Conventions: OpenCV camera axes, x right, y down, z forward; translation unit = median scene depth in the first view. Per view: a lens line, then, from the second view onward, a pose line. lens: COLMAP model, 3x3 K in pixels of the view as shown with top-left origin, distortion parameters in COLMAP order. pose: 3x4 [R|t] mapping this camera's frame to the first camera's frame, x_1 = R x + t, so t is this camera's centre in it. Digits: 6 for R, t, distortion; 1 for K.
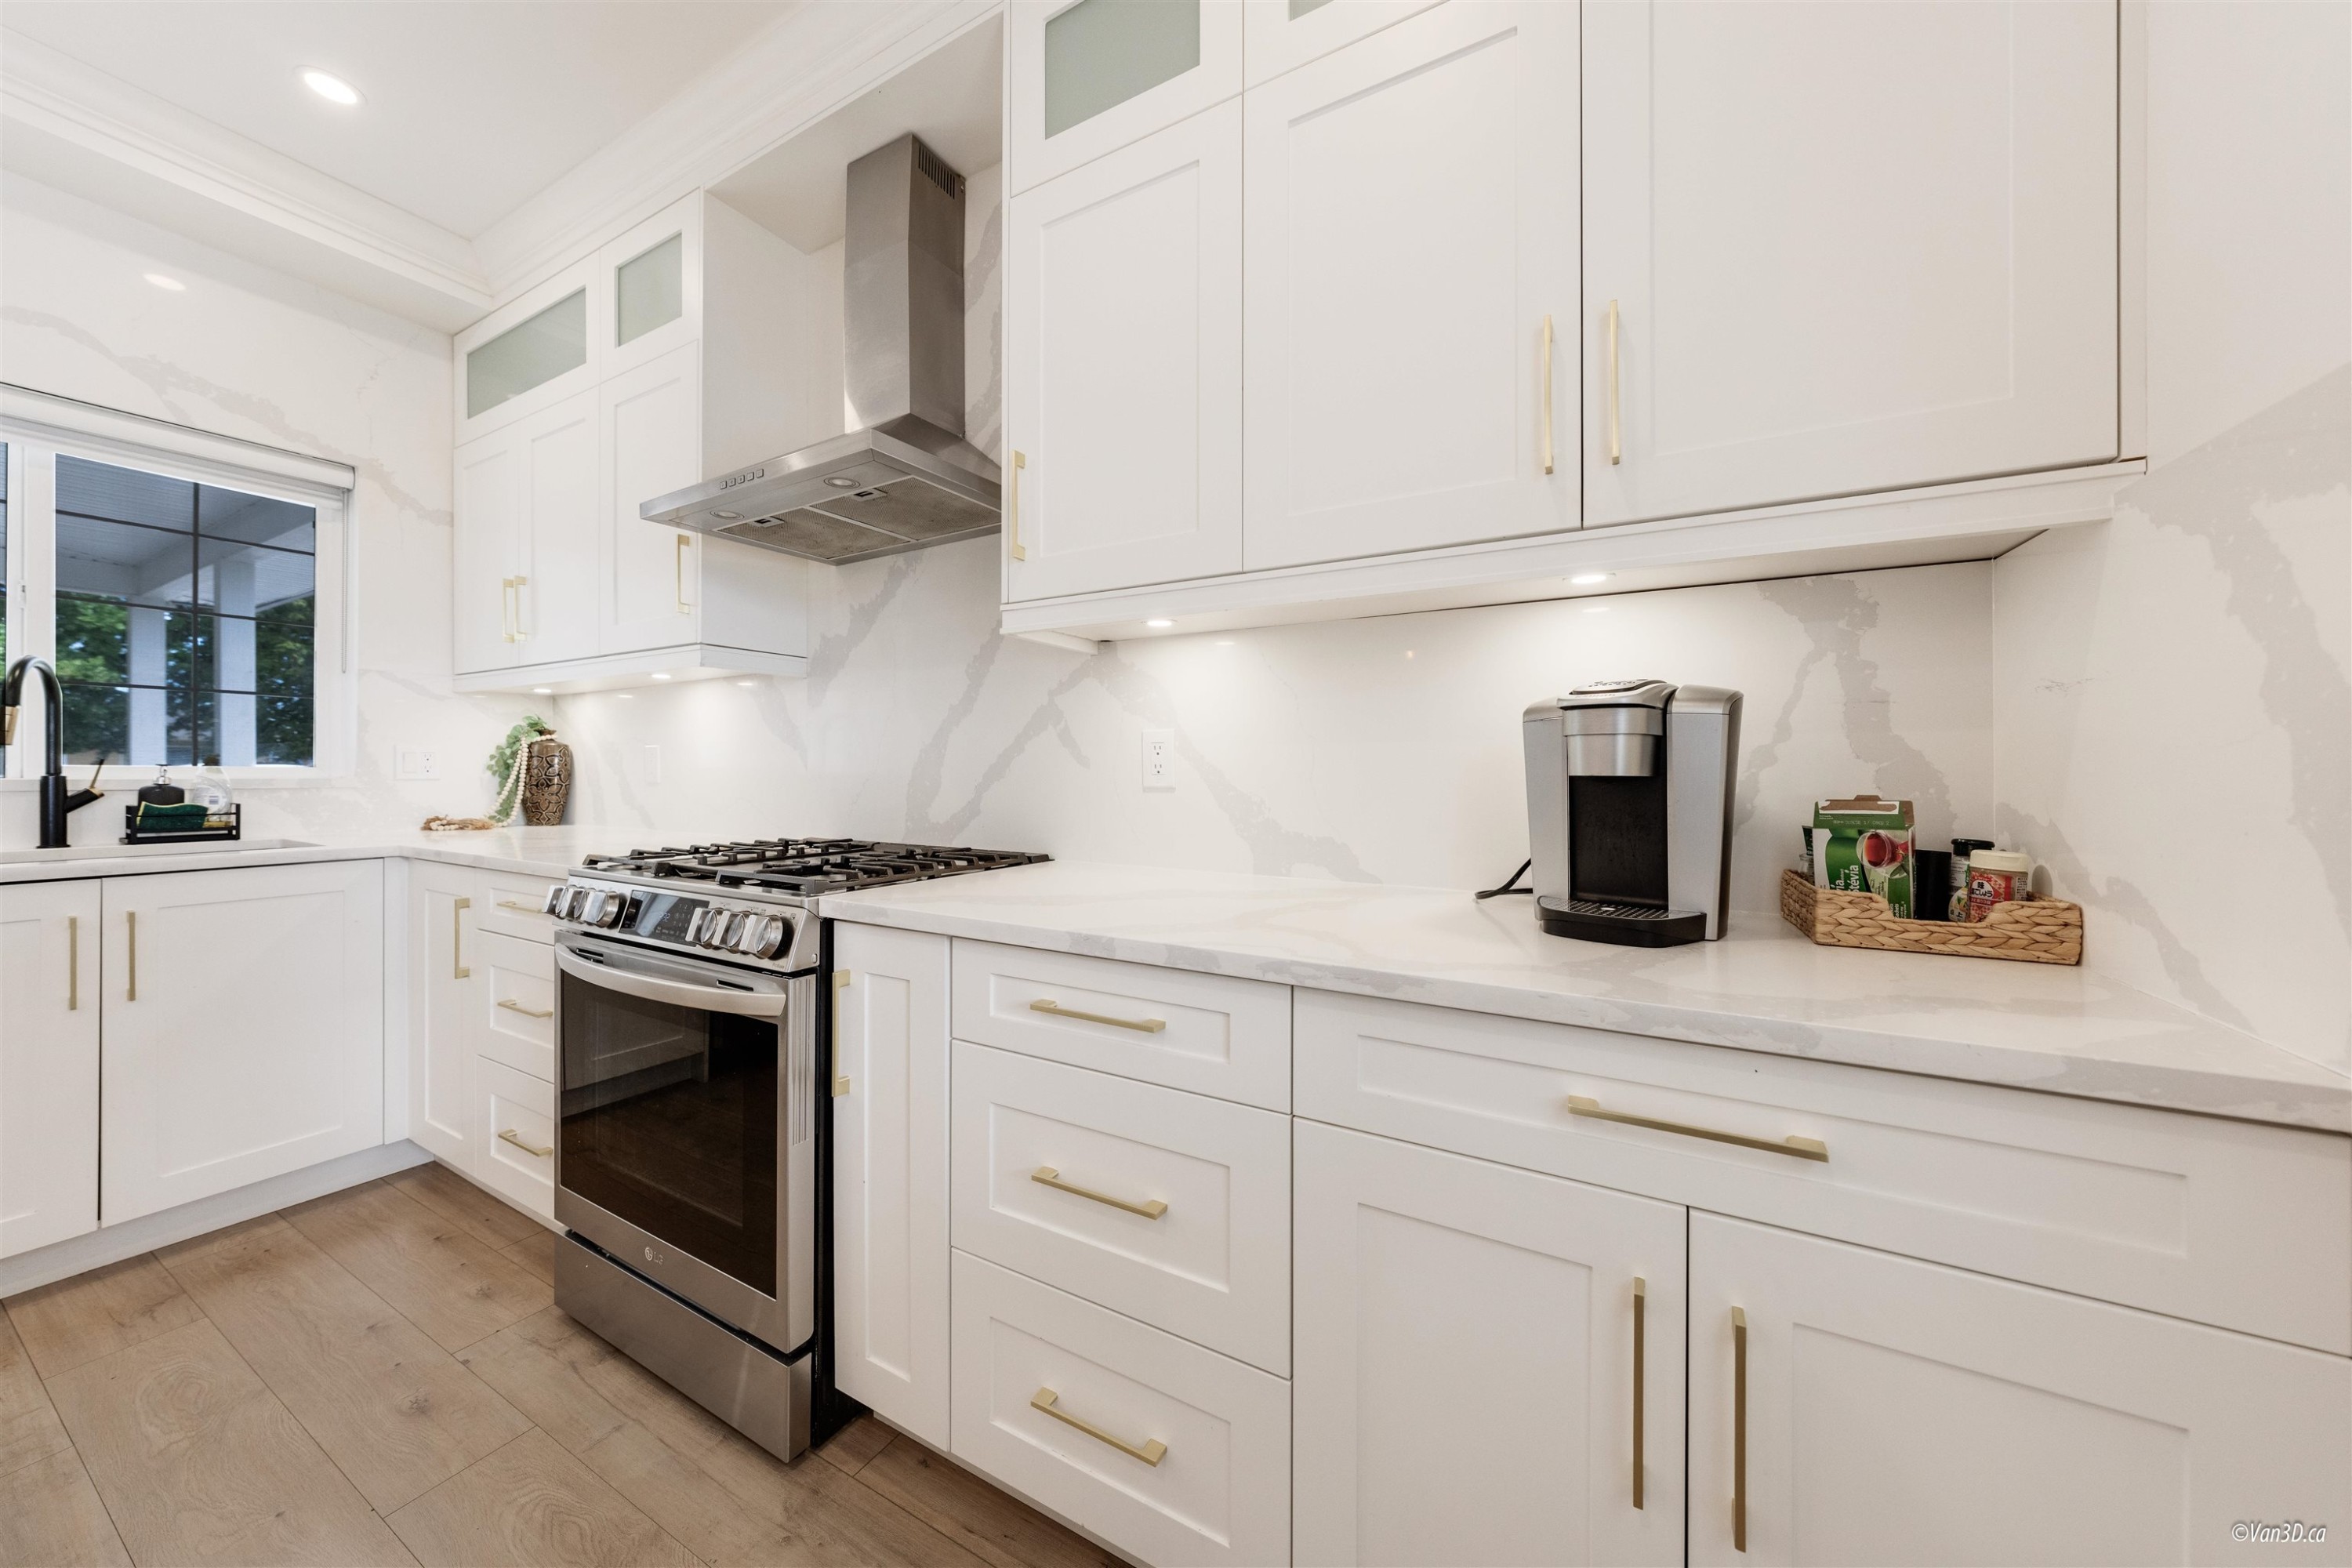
lens RADIAL K [[813.5, 0, 1171.3], [0, 813.5, 773.3], [0, 0, 1]] dist [-0.002335, -0.000303]
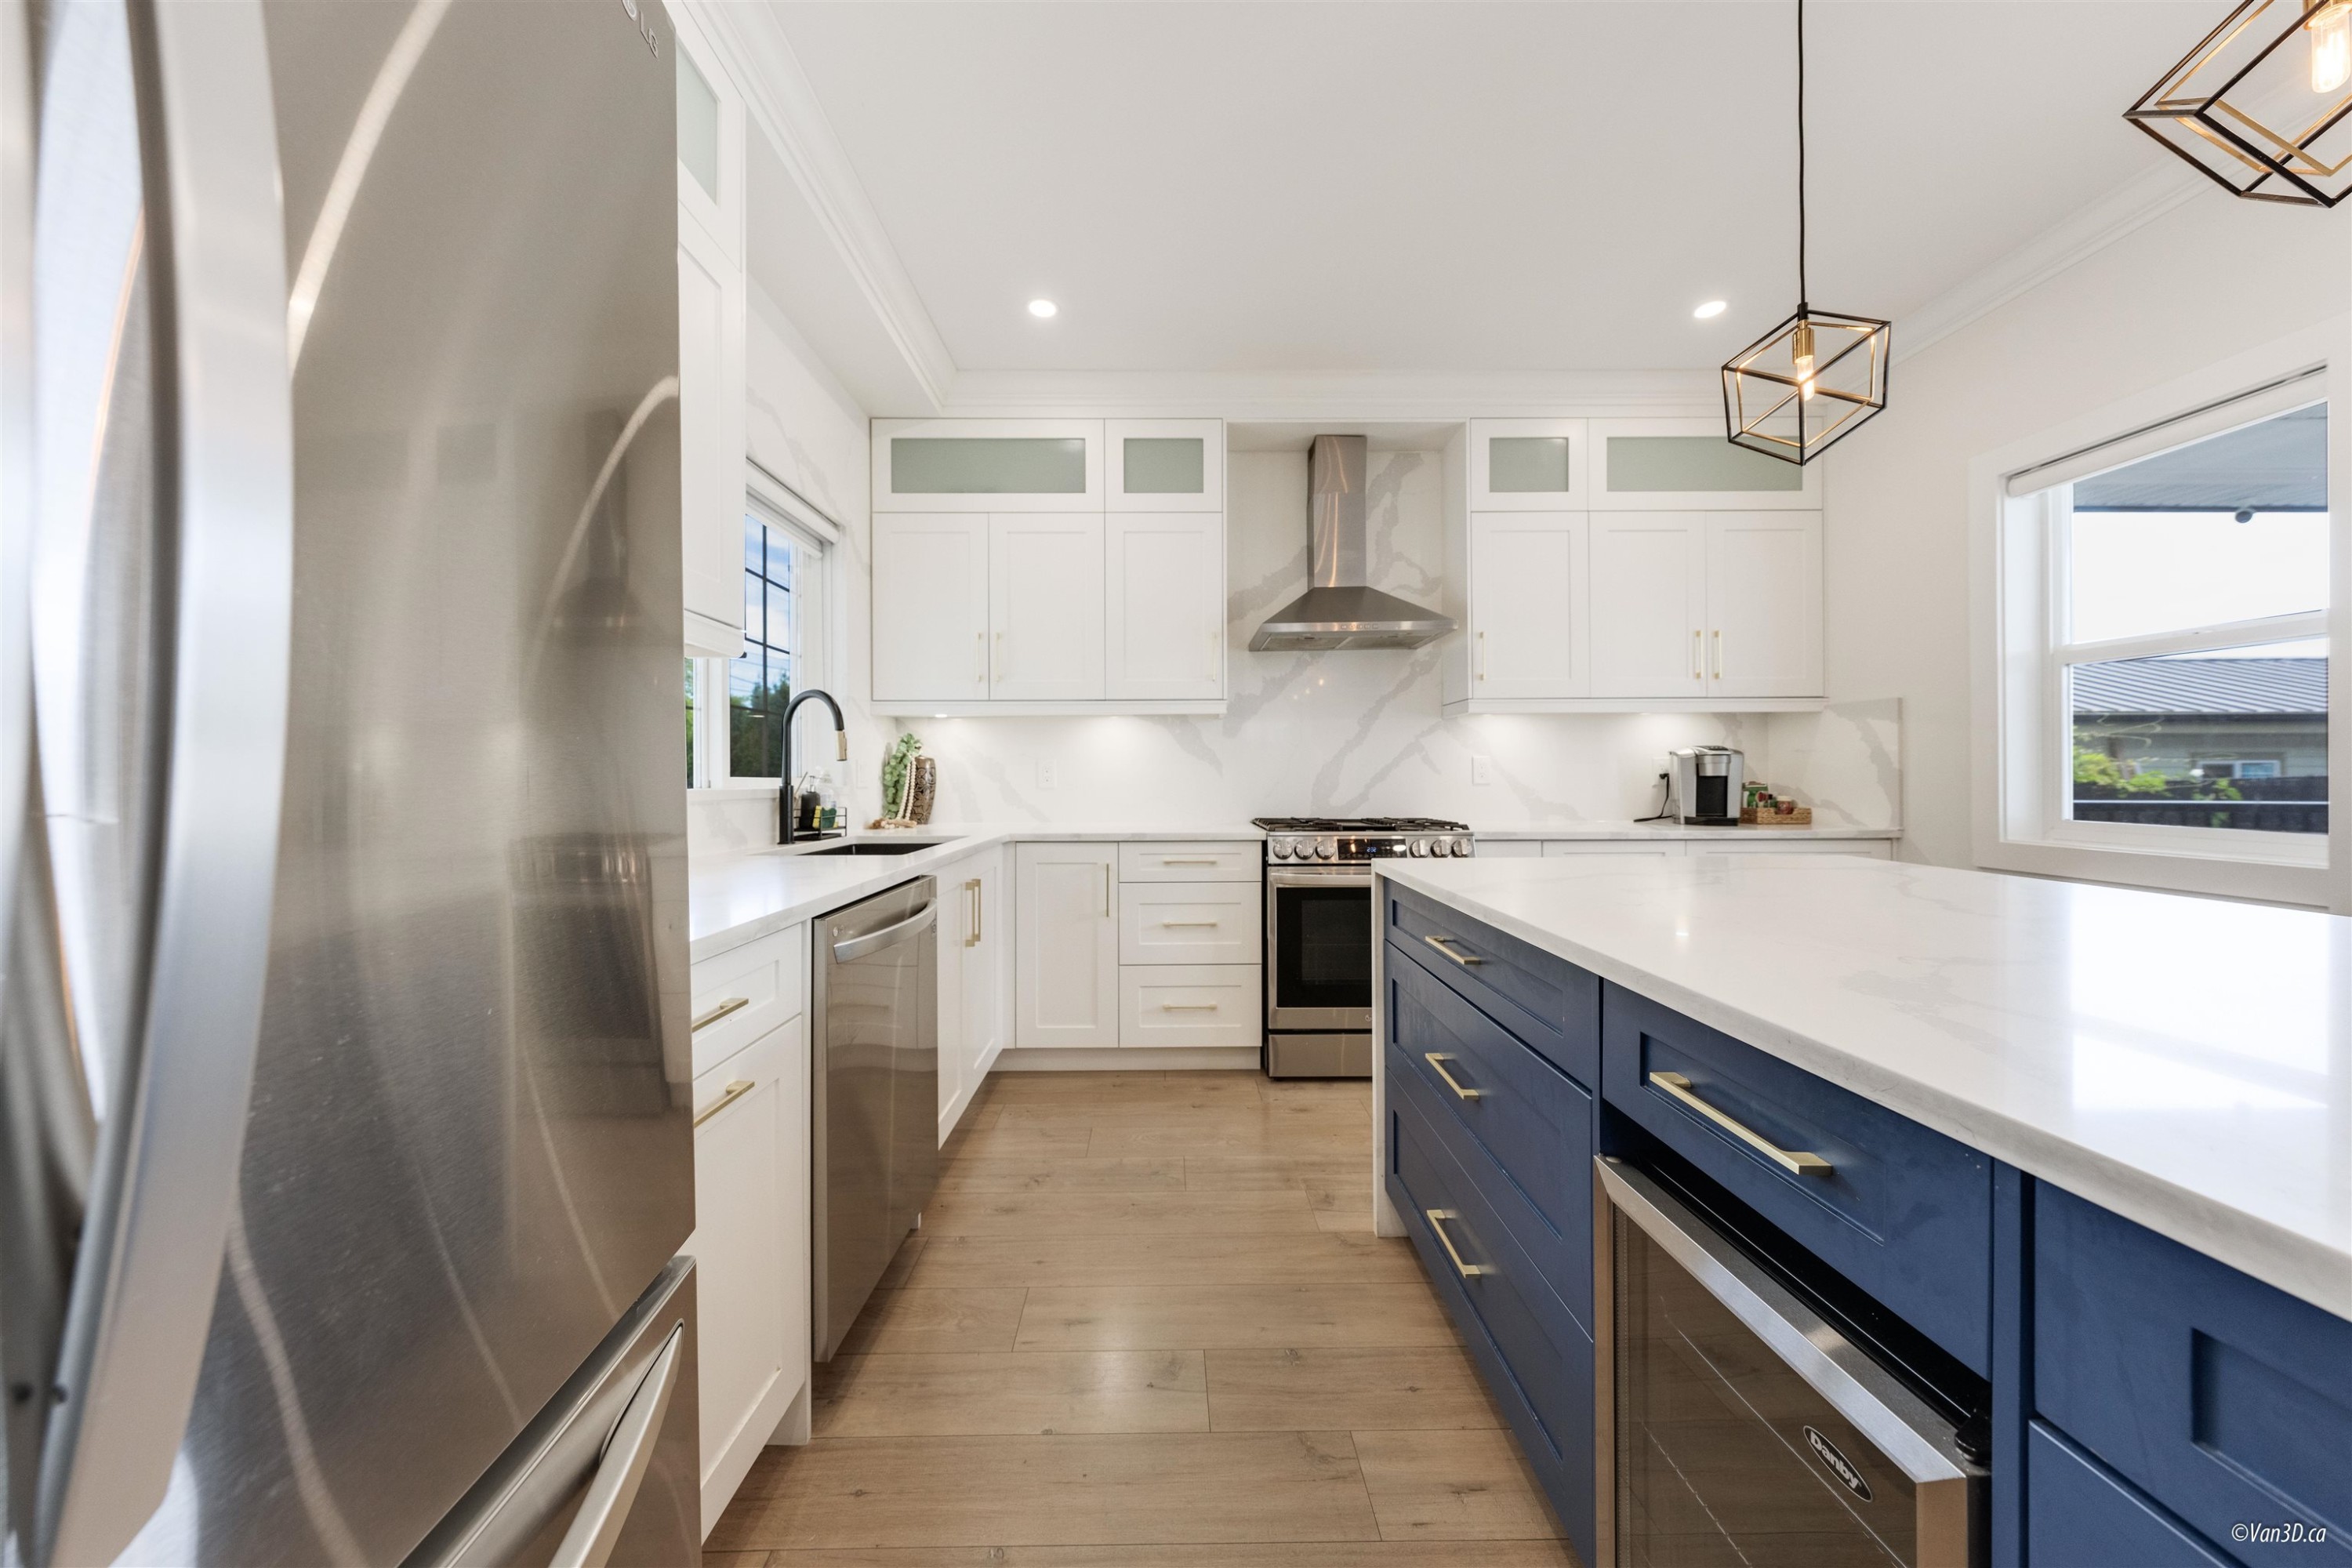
lens RADIAL K [[813.5, 0, 1171.3], [0, 813.5, 773.3], [0, 0, 1]] dist [-0.002335, -0.000303]
pose [[0.861378, -0.002637, 0.507957, -1.502648], [0.009170, 0.999904, -0.010360, 0.003843], [-0.507882, 0.013582, 0.861320, -0.342970]]
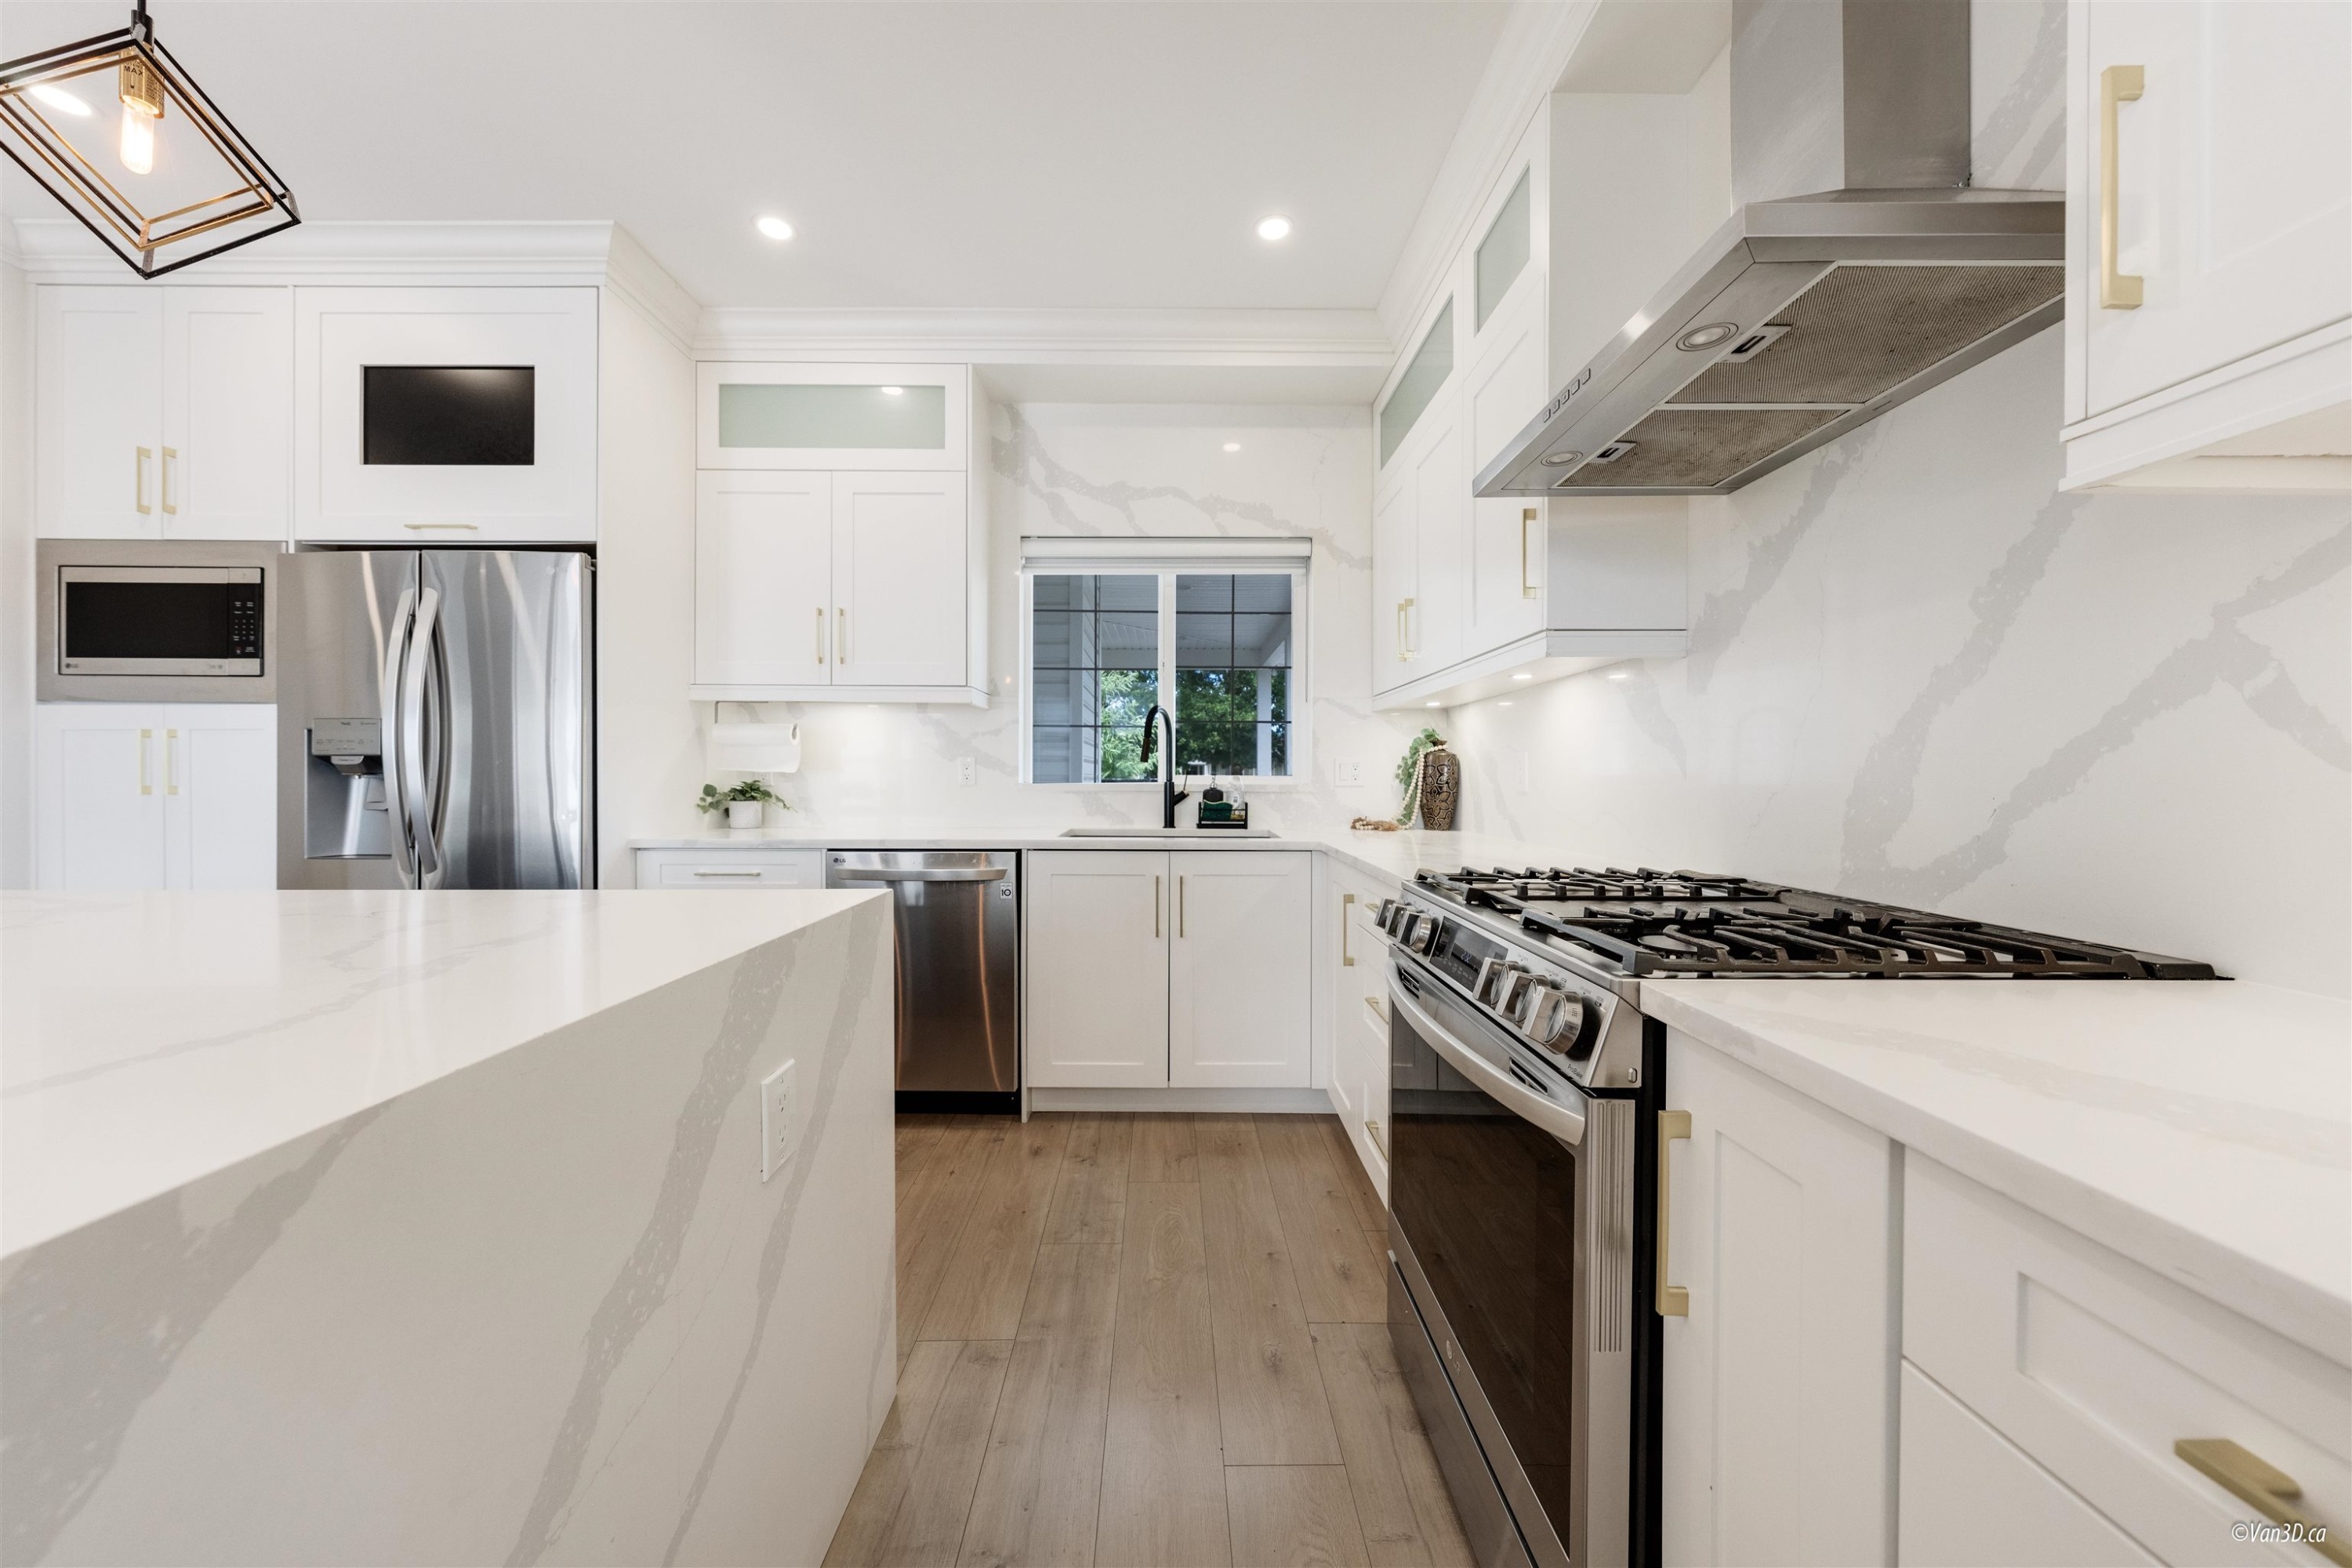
lens RADIAL K [[798.5, 0, 1169.8], [0, 798.5, 781.0], [0, 0, 1]] dist [-0.002338, -0.000134]
pose [[0.499421, 0.003819, -0.866351, -0.051828], [-0.003851, 0.999990, 0.002189, -0.001784], [0.866351, 0.002243, 0.499431, 0.244053]]
